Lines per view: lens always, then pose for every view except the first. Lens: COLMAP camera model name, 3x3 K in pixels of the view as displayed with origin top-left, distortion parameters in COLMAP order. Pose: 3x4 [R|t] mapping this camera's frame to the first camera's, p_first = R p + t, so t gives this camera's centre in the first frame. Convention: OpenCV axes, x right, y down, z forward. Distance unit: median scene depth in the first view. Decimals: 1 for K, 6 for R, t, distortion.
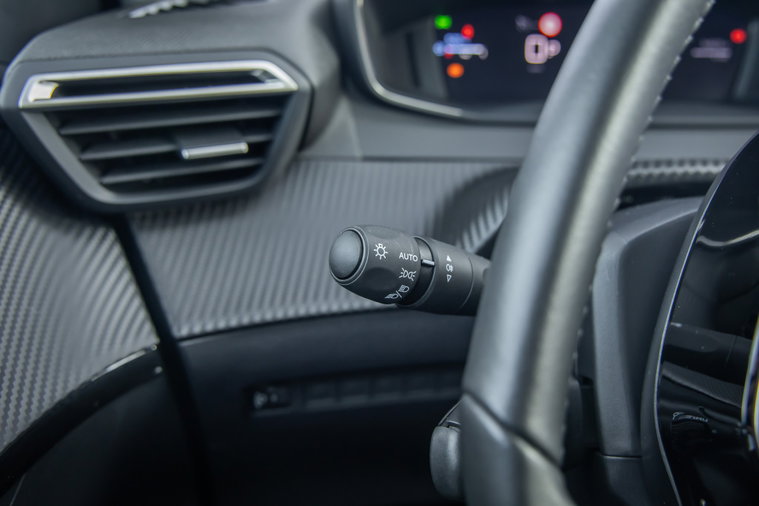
lens RADIAL K [[739.7, 0, 376.0], [0, 739.7, 257.5], [0, 0, 1]] dist [0.022369, 0.000000]
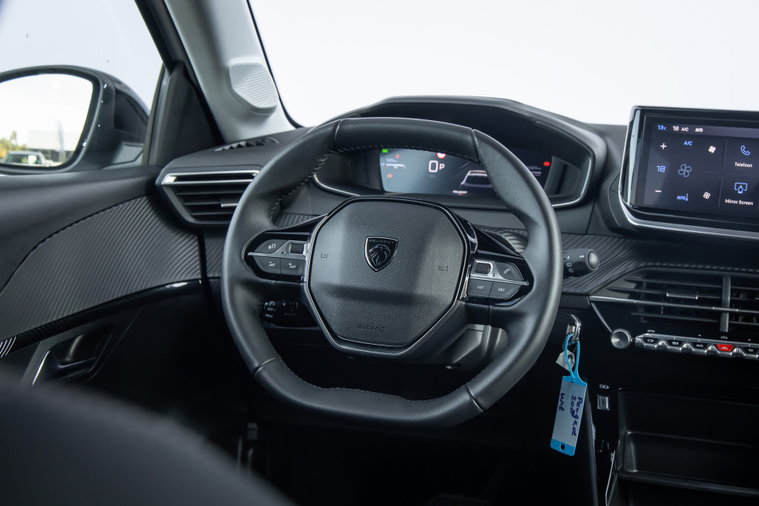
lens RADIAL K [[994.8, 0, 381.3], [0, 994.8, 243.6], [0, 0, 1]] dist [-0.025853, 0.000000]
pose [[0.939500, 0.063379, -0.336635, 1.281888], [-0.115573, 0.983759, -0.137335, 0.357118], [0.322464, 0.167932, 0.931566, -1.785683]]
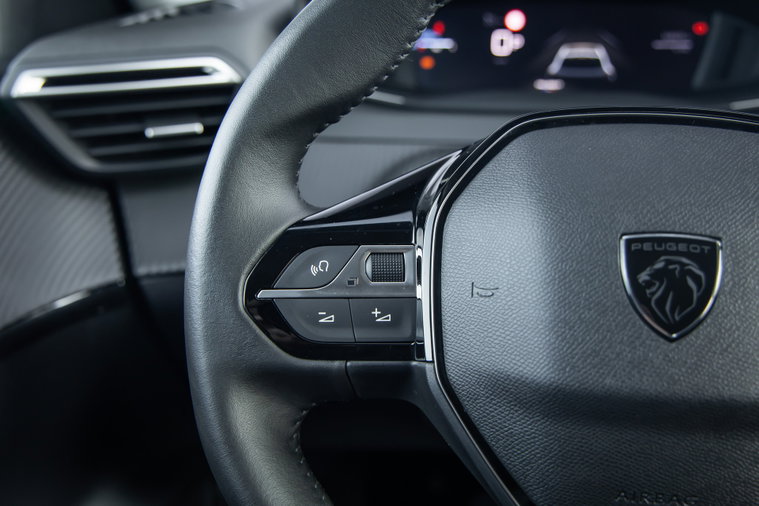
lens RADIAL K [[739.7, 0, 368.9], [0, 739.7, 263.6], [0, 0, 1]] dist [0.022369, 0.000000]
pose [[0.980093, 0.048121, -0.192619, 0.343330], [-0.042522, 0.998547, 0.033096, 0.024781], [0.193931, -0.024246, 0.980715, -0.171473]]
